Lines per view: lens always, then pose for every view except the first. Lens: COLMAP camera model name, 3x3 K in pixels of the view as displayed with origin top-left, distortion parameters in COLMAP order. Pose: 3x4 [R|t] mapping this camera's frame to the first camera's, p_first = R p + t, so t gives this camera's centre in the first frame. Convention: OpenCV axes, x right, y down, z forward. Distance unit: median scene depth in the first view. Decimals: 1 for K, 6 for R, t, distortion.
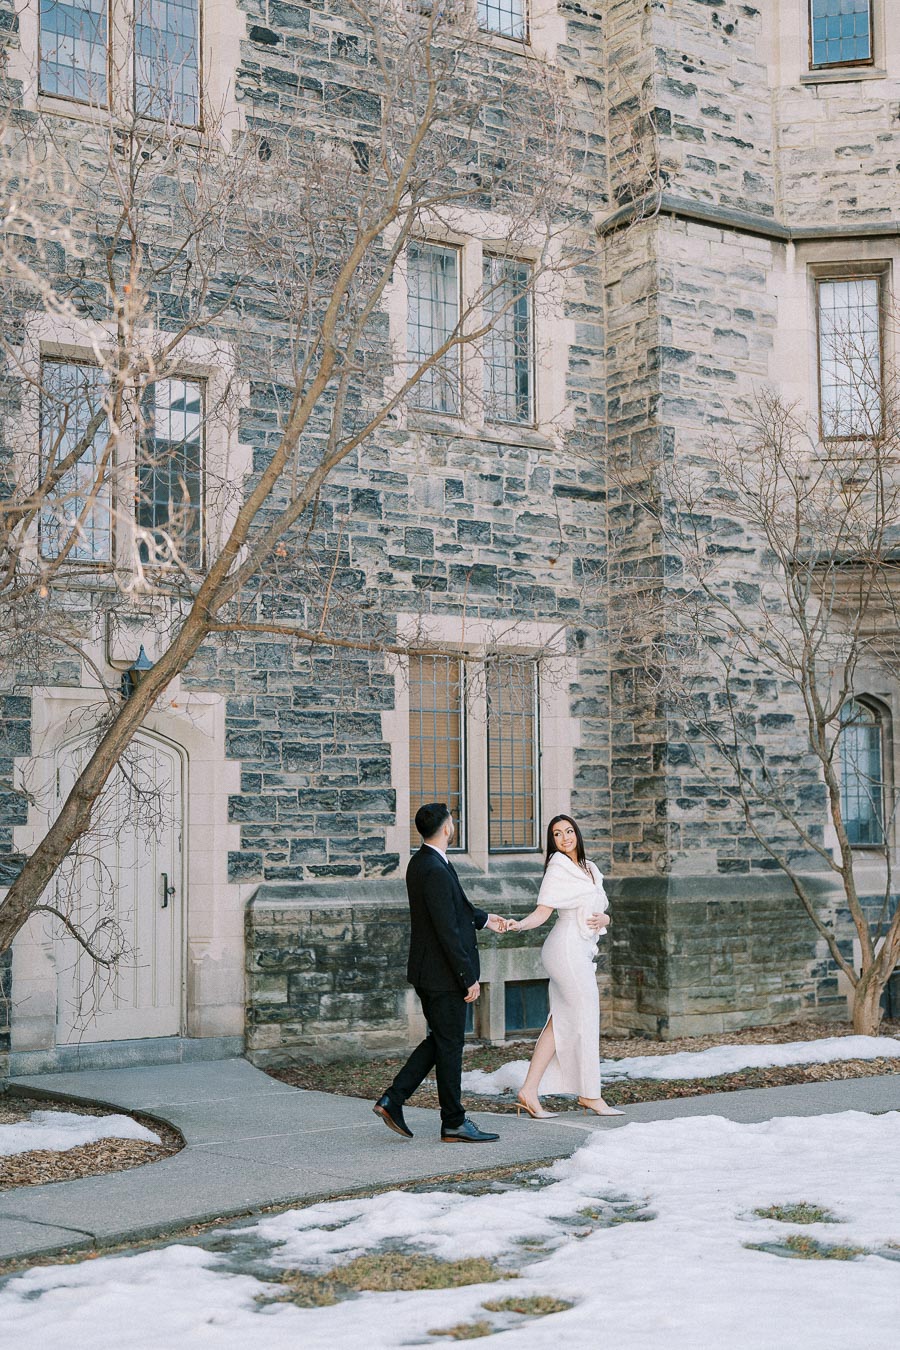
lens RADIAL K [[1878.1, 0, 450.0], [0, 1878.1, 675.0], [0, 0, 1]] dist [-0.036556, 0.010743]
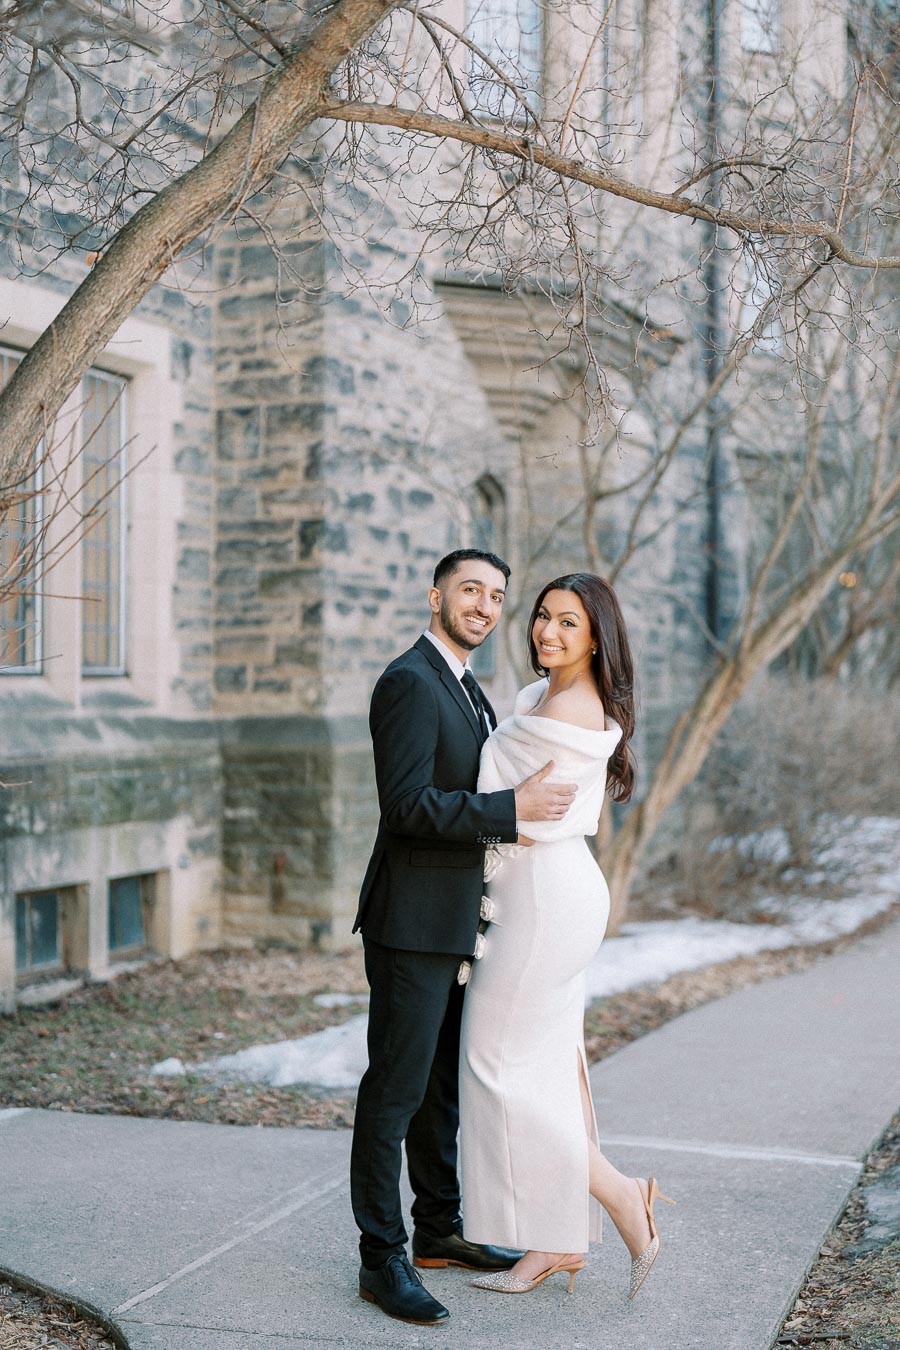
lens RADIAL K [[1878.1, 0, 450.0], [0, 1878.1, 675.0], [0, 0, 1]] dist [-0.036556, 0.010743]
pose [[0.851084, 0.011972, 0.524894, -0.209190], [-0.055069, 0.996261, 0.066568, 0.046627], [-0.522134, -0.085560, 0.848561, 0.411363]]
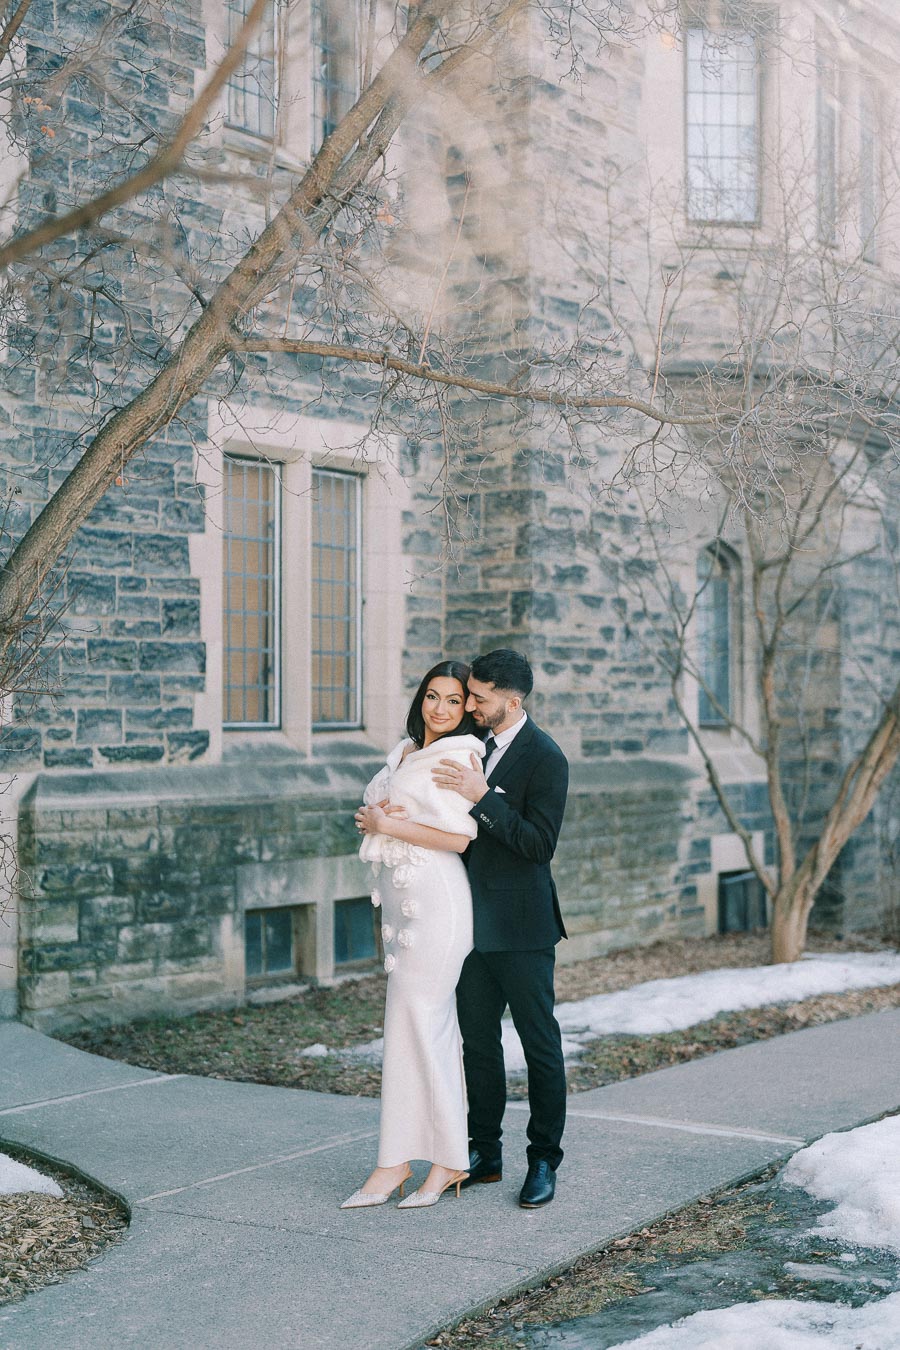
lens RADIAL K [[1893.5, 0, 450.0], [0, 1893.5, 675.0], [0, 0, 1]] dist [-0.036477, 0.118157]
pose [[0.954920, 0.012560, 0.296598, -0.155039], [-0.031191, 0.997819, 0.058168, 0.027636], [-0.295221, -0.064797, 0.953229, 0.270428]]
